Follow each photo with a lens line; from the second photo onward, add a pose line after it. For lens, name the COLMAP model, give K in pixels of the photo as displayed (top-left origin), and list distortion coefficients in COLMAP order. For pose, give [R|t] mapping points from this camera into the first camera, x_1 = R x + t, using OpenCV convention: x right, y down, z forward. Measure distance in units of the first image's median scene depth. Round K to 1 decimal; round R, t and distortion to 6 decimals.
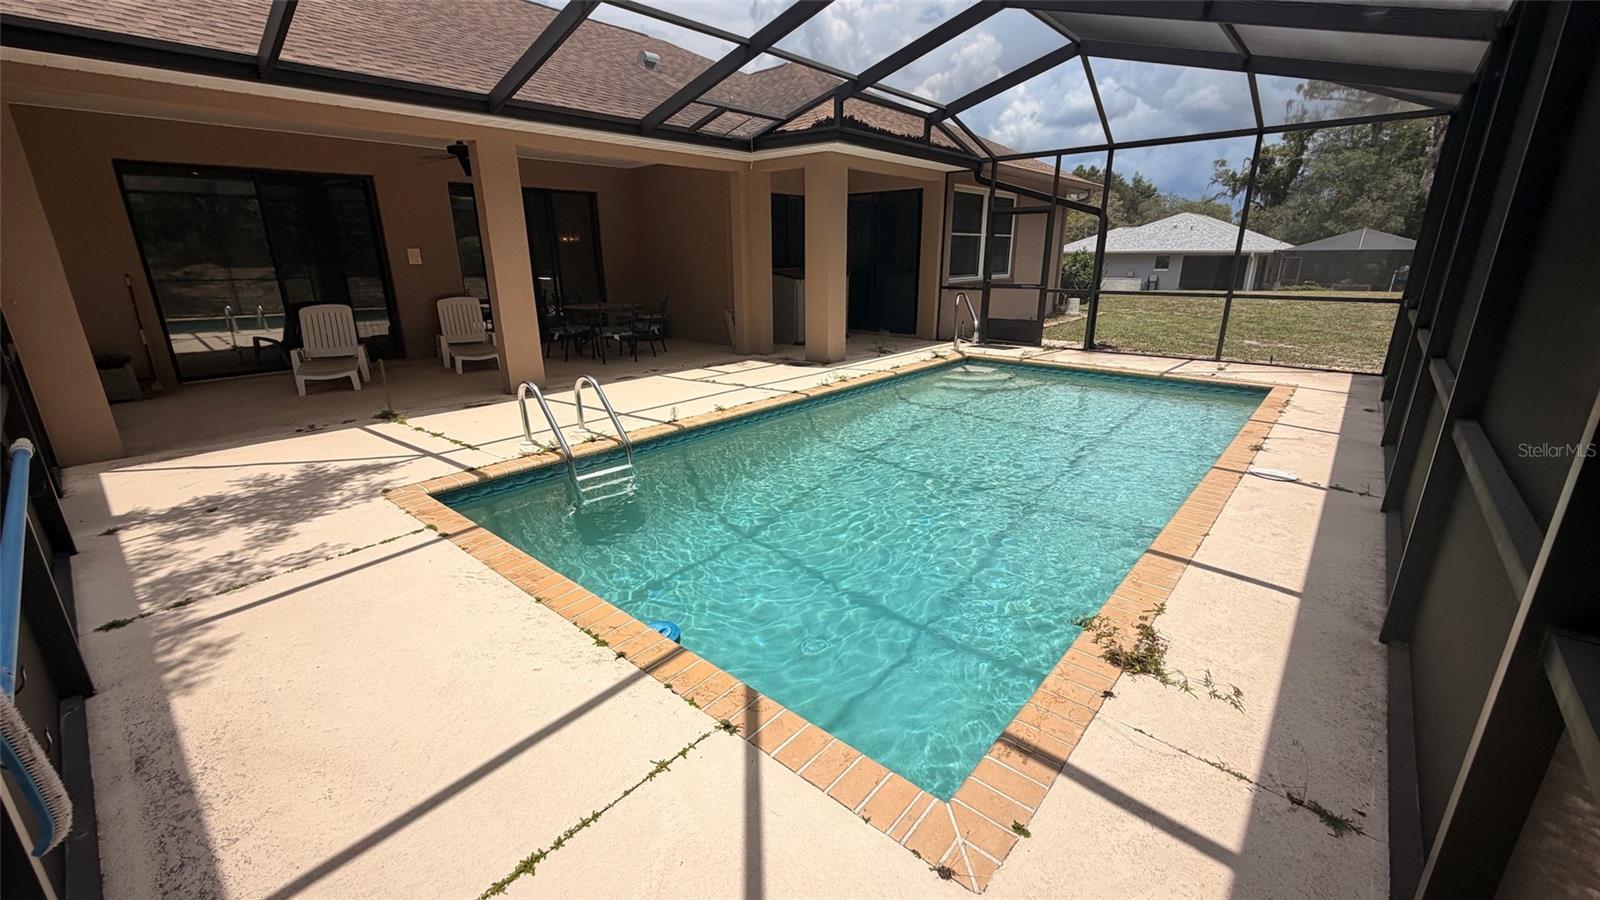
lens RADIAL K [[638.6, 0, 797.4], [0, 638.6, 451.4], [0, 0, 1]] dist [0.000419, 0.000959]
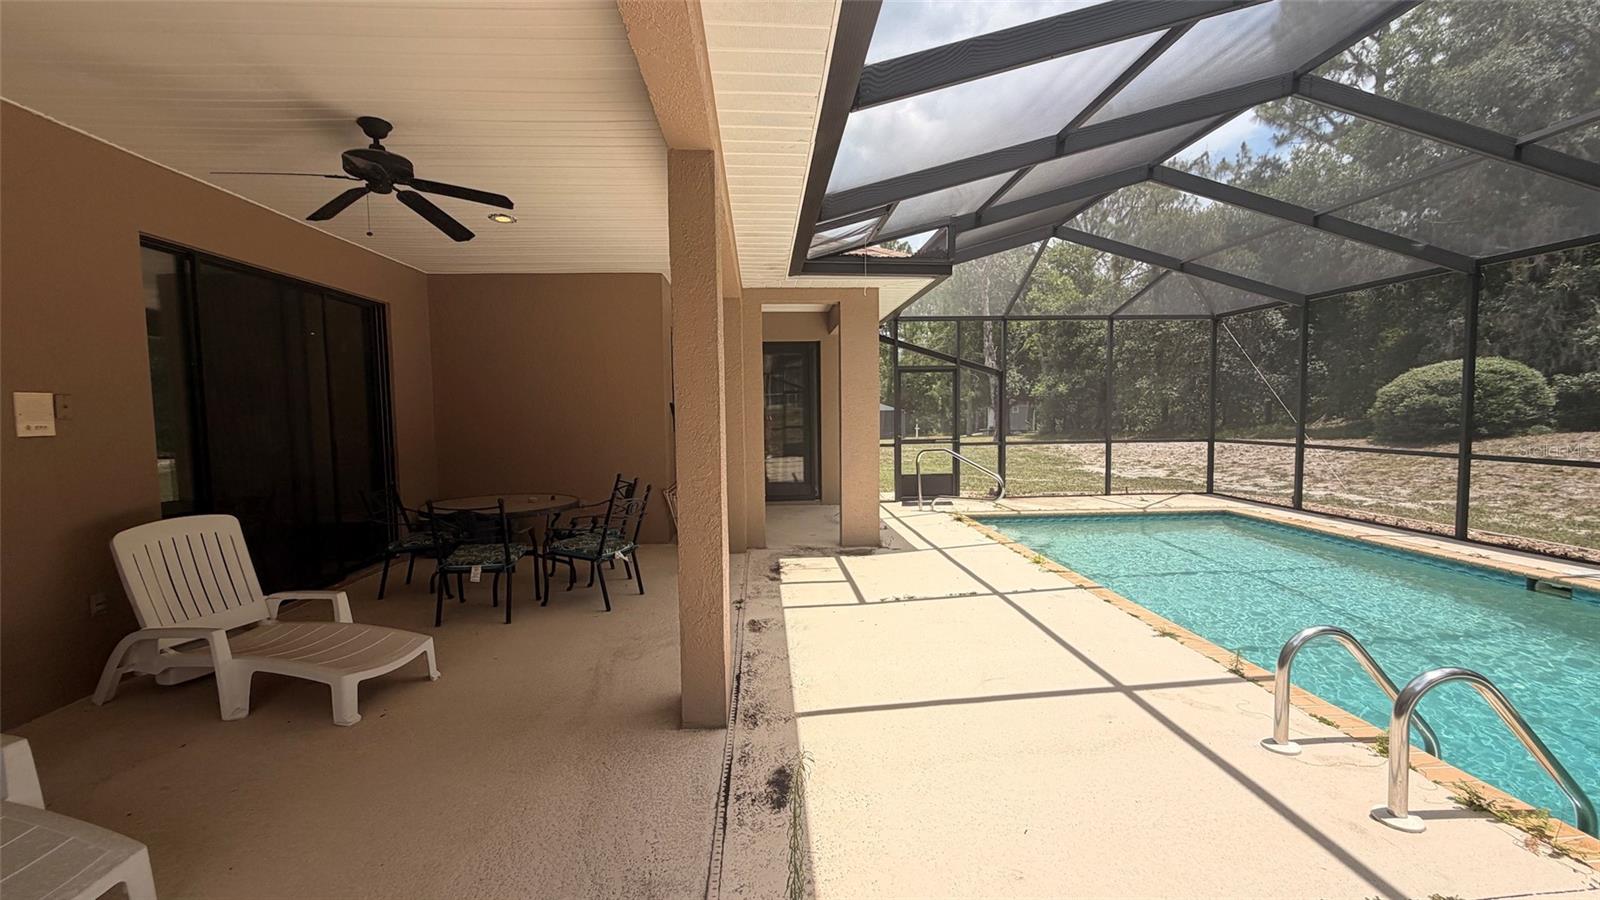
lens RADIAL K [[638.6, 0, 798.1], [0, 638.6, 448.2], [0, 0, 1]] dist [0.000419, 0.000959]
pose [[0.711360, -0.041422, 0.701606, -0.552341], [0.212219, 0.964326, -0.158236, -0.149667], [-0.670023, 0.261457, 0.694773, 0.503724]]
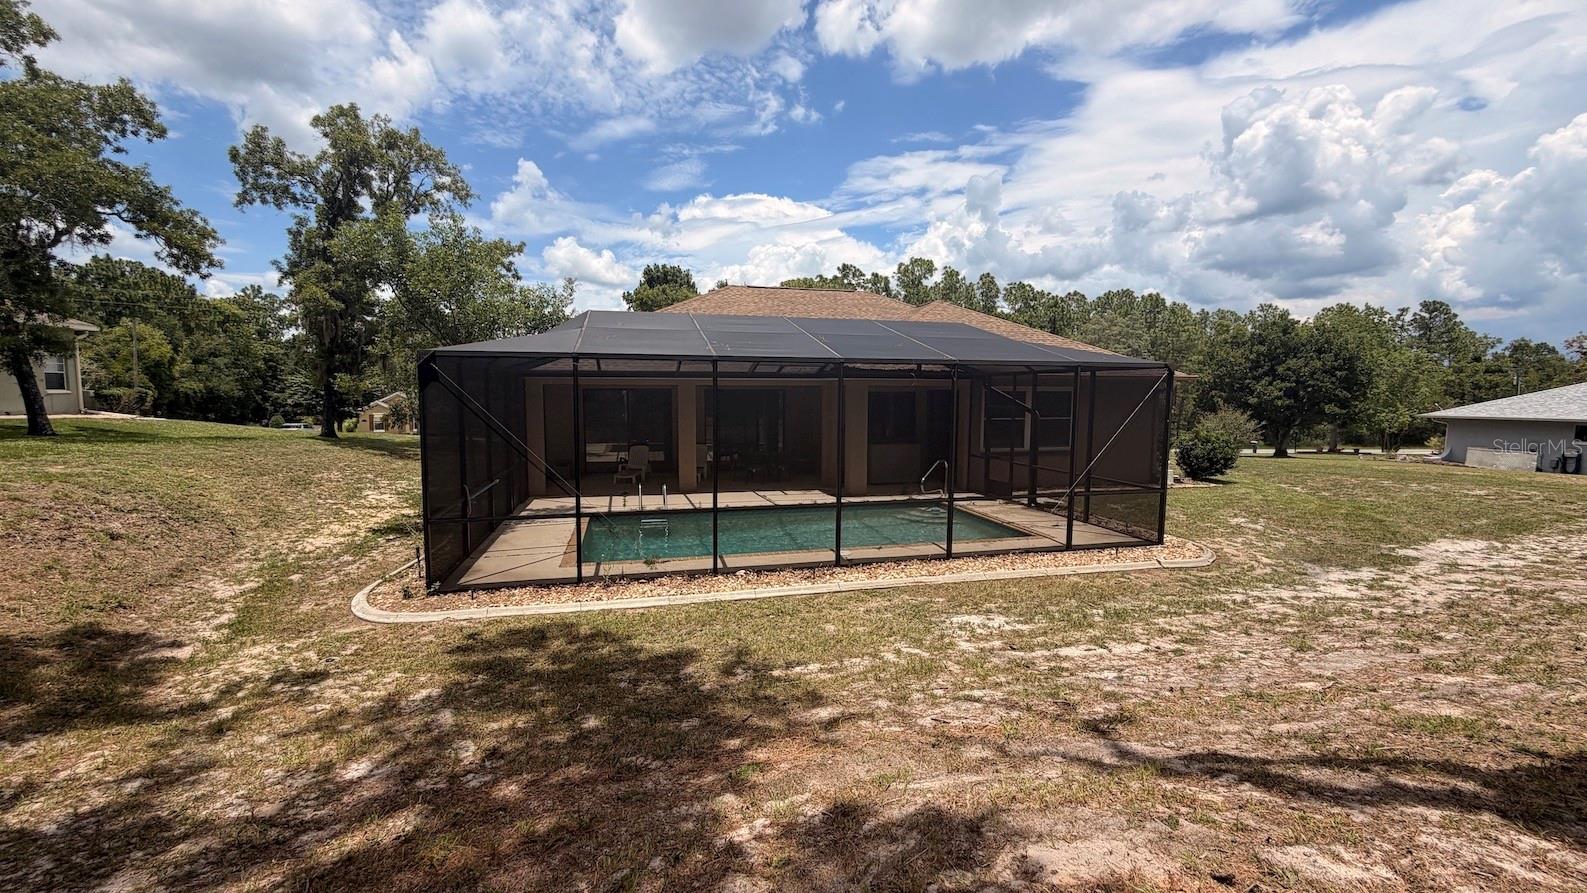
lens RADIAL K [[633.4, 0, 793.7], [0, 633.4, 452.7], [0, 0, 1]] dist [0.000419, 0.000959]
pose [[0.834734, 0.063164, -0.547019, 0.805741], [-0.175728, 0.972013, -0.155919, 0.034862], [0.521861, 0.226278, 0.822472, -0.440775]]
